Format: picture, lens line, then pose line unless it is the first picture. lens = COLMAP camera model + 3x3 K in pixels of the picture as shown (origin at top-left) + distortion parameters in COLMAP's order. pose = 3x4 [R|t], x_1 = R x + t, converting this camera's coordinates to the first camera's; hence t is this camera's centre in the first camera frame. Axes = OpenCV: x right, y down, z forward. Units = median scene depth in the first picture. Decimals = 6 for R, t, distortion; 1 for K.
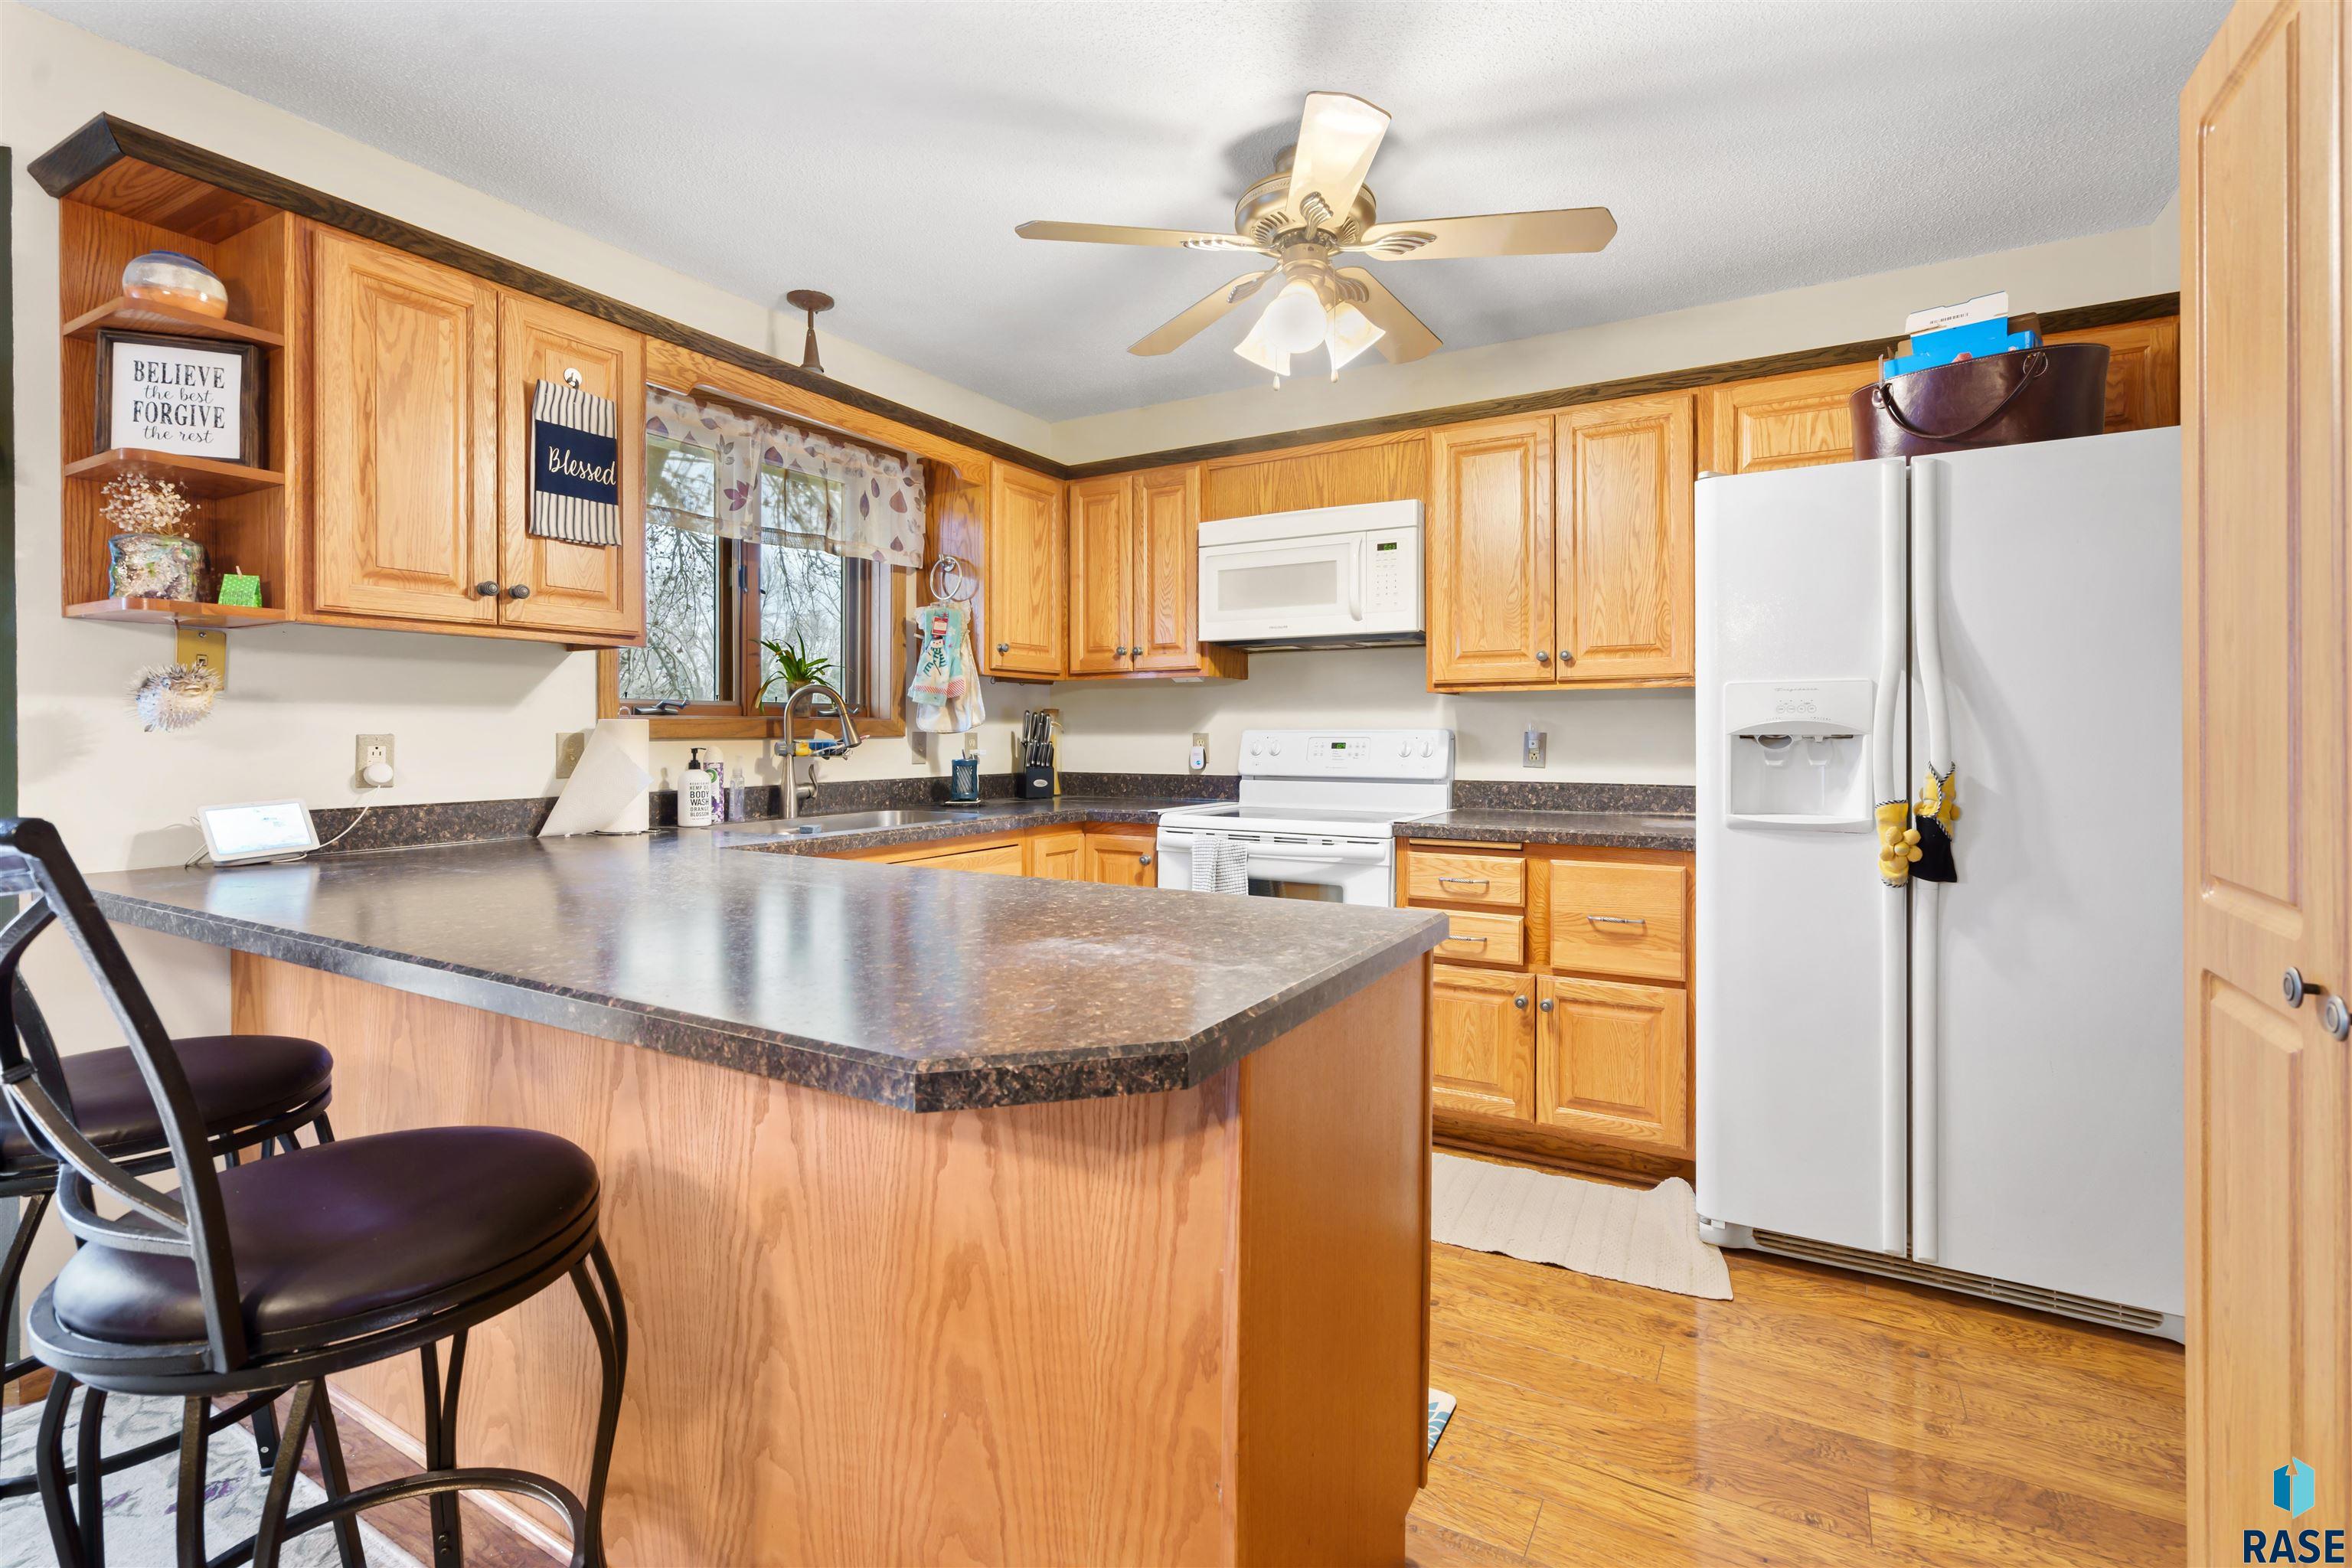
lens RADIAL K [[1070.5, 0, 1179.2], [0, 1070.5, 742.0], [0, 0, 1]] dist [-0.006131, 0.002400]
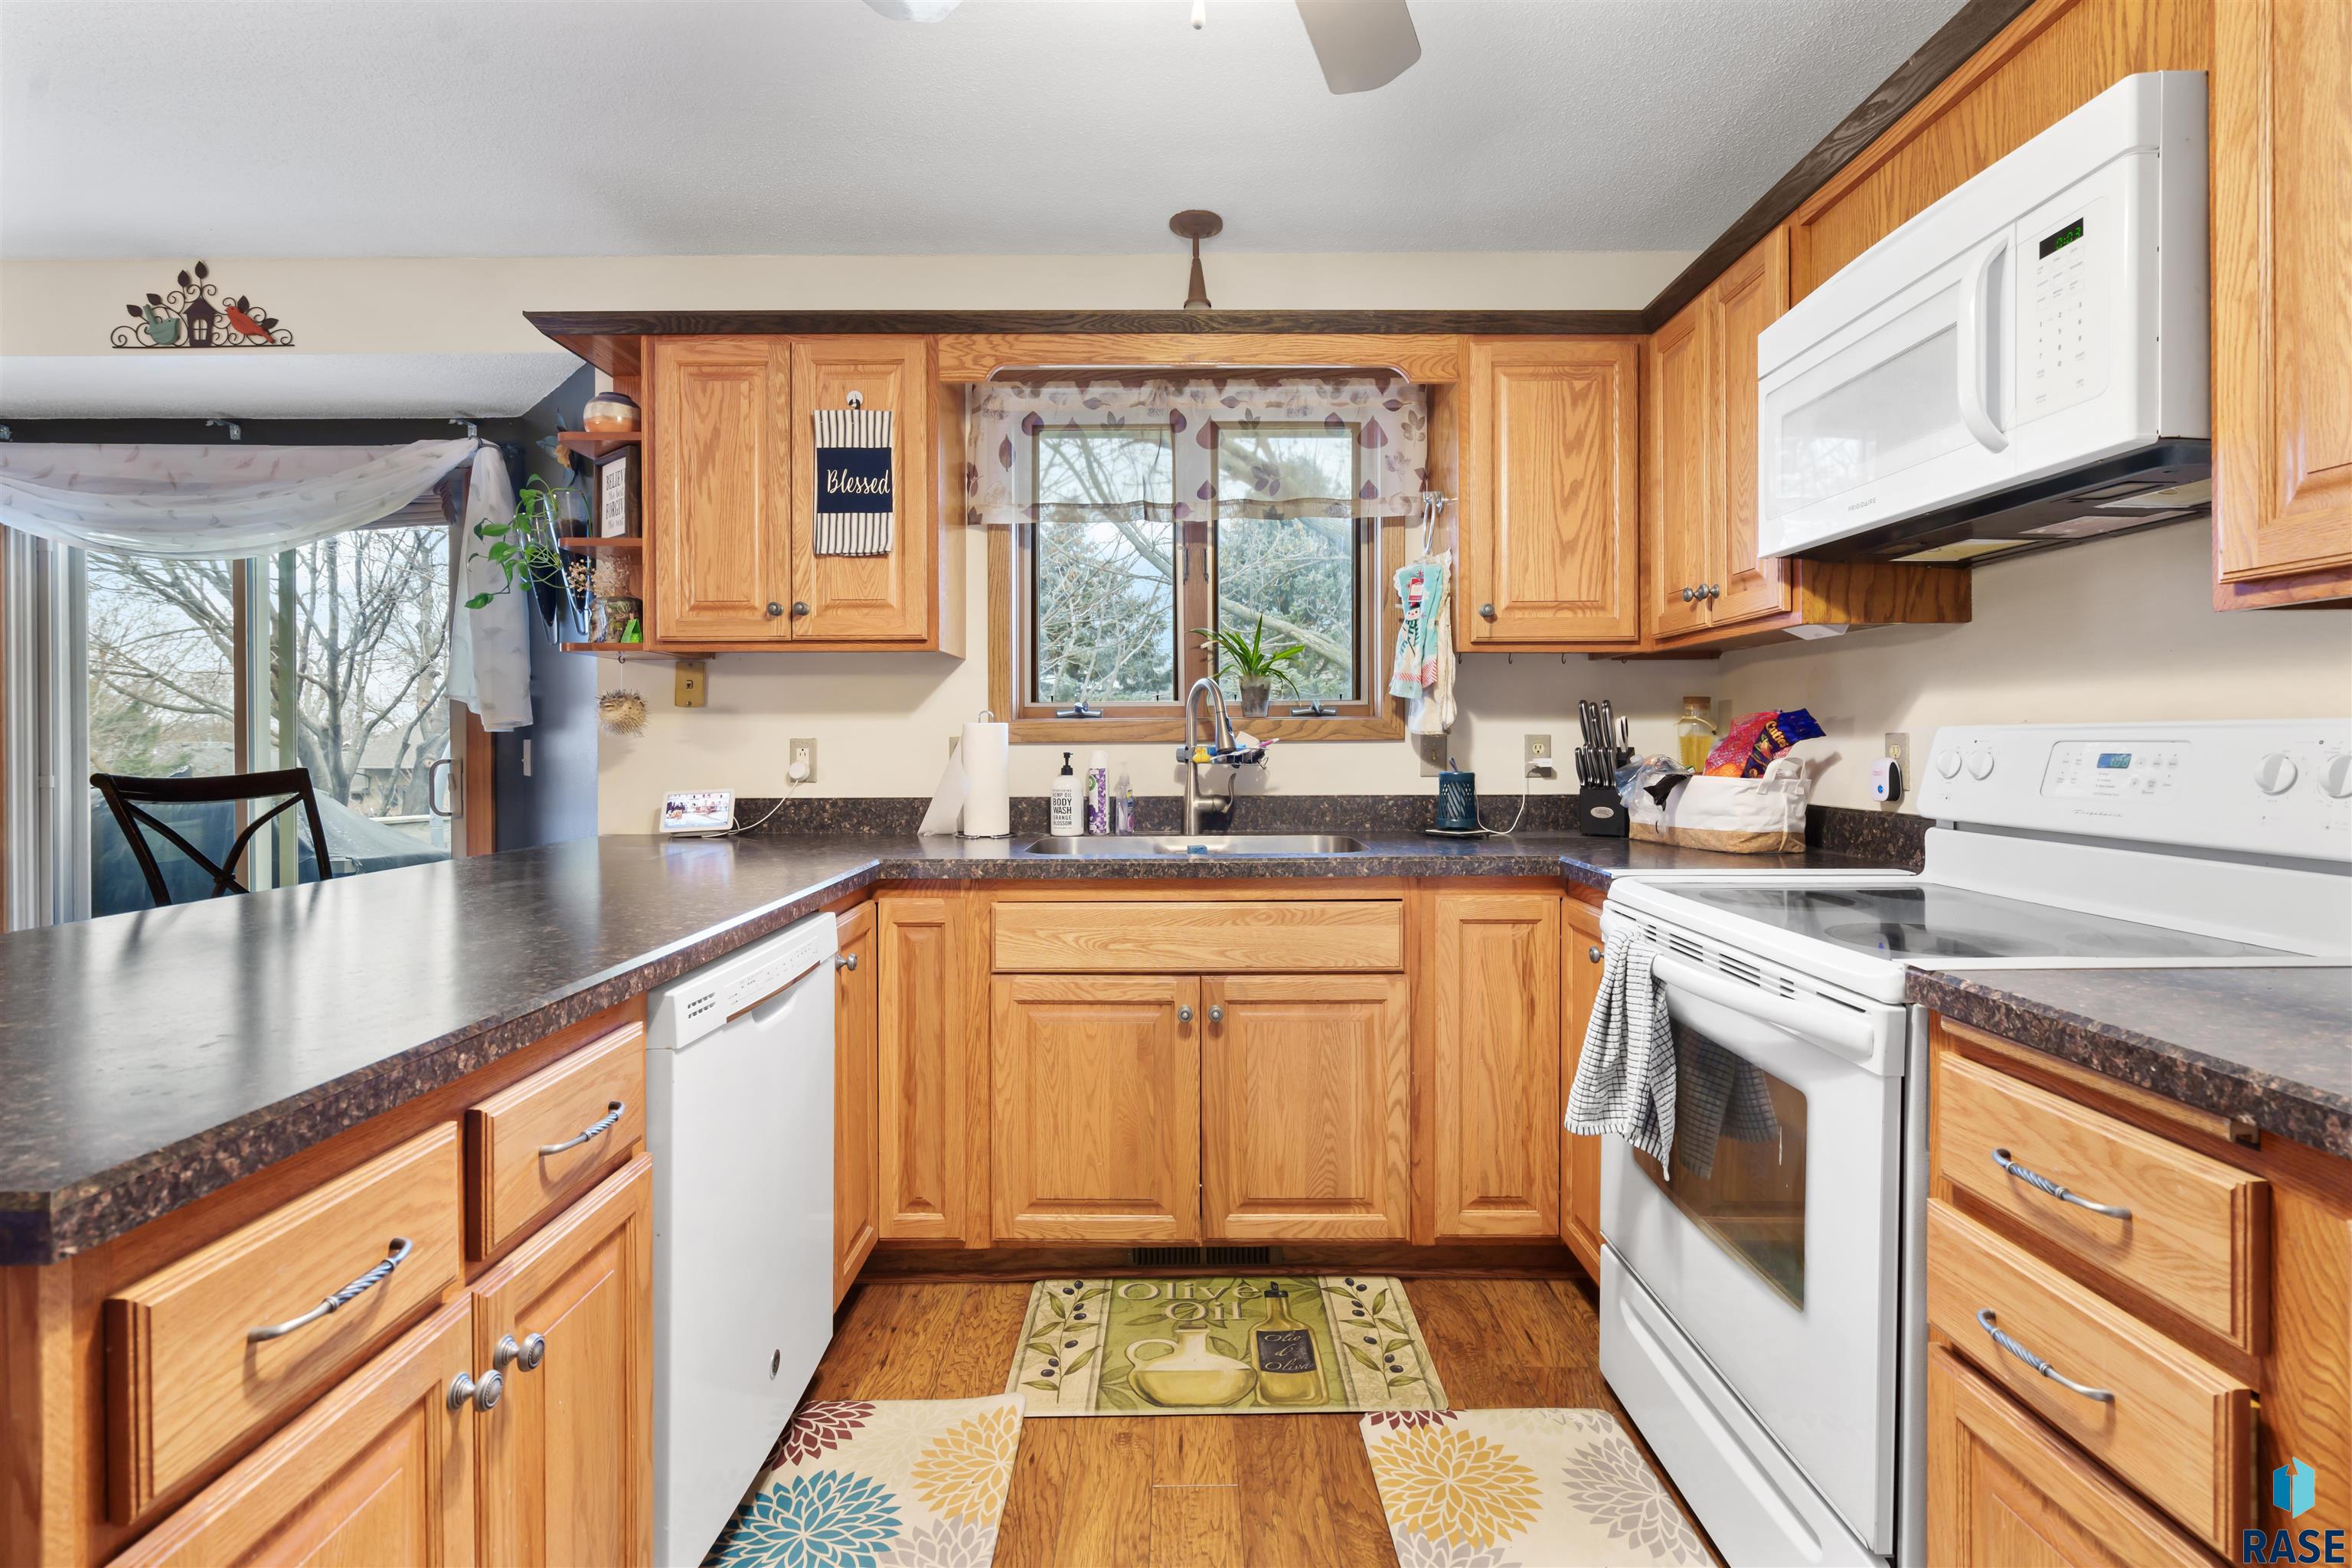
lens RADIAL K [[1070.5, 0, 1185.2], [0, 1070.5, 745.5], [0, 0, 1]] dist [-0.006131, 0.002400]
pose [[0.504282, 0.003383, -0.863532, 0.436447], [-0.003802, 0.999991, 0.001697, -0.002678], [0.863531, 0.002428, 0.504291, 0.646287]]
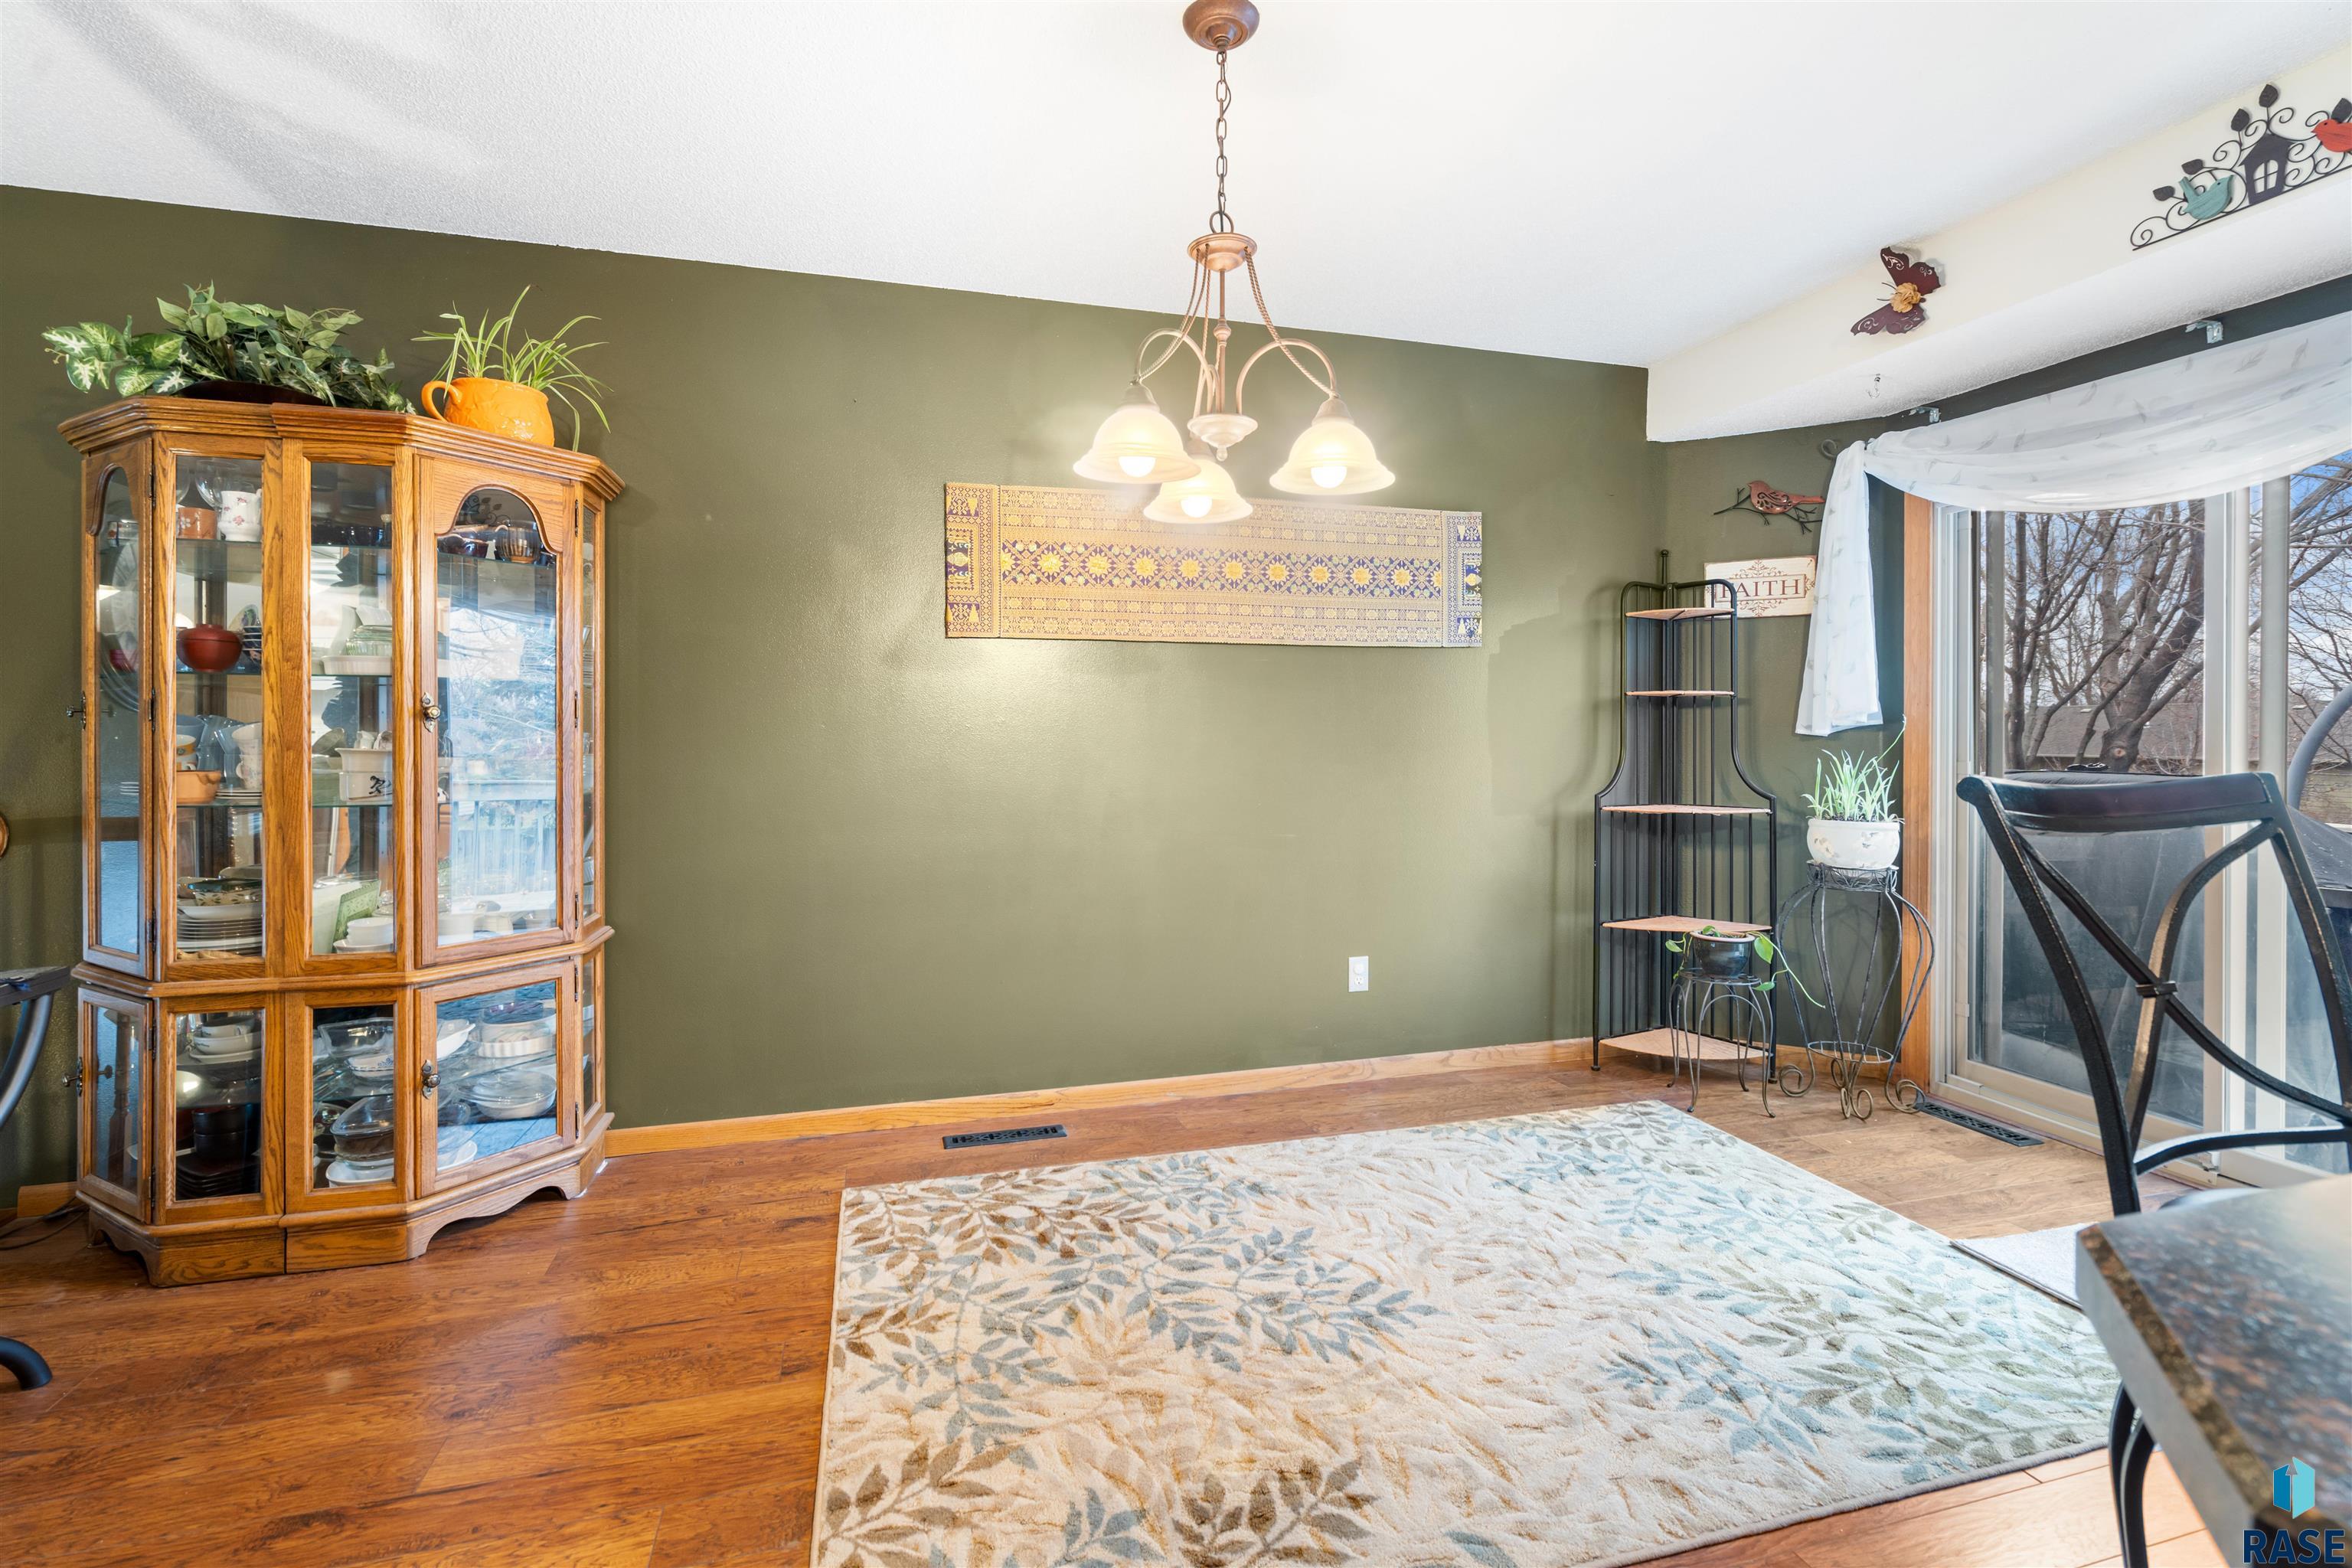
lens RADIAL K [[1070.5, 0, 1171.6], [0, 1070.5, 735.0], [0, 0, 1]] dist [-0.006131, 0.002400]
pose [[-0.693394, 0.004579, -0.720544, 0.179746], [-0.003677, 0.999944, 0.009892, 0.001639], [0.720549, 0.009509, -0.693339, 0.316324]]
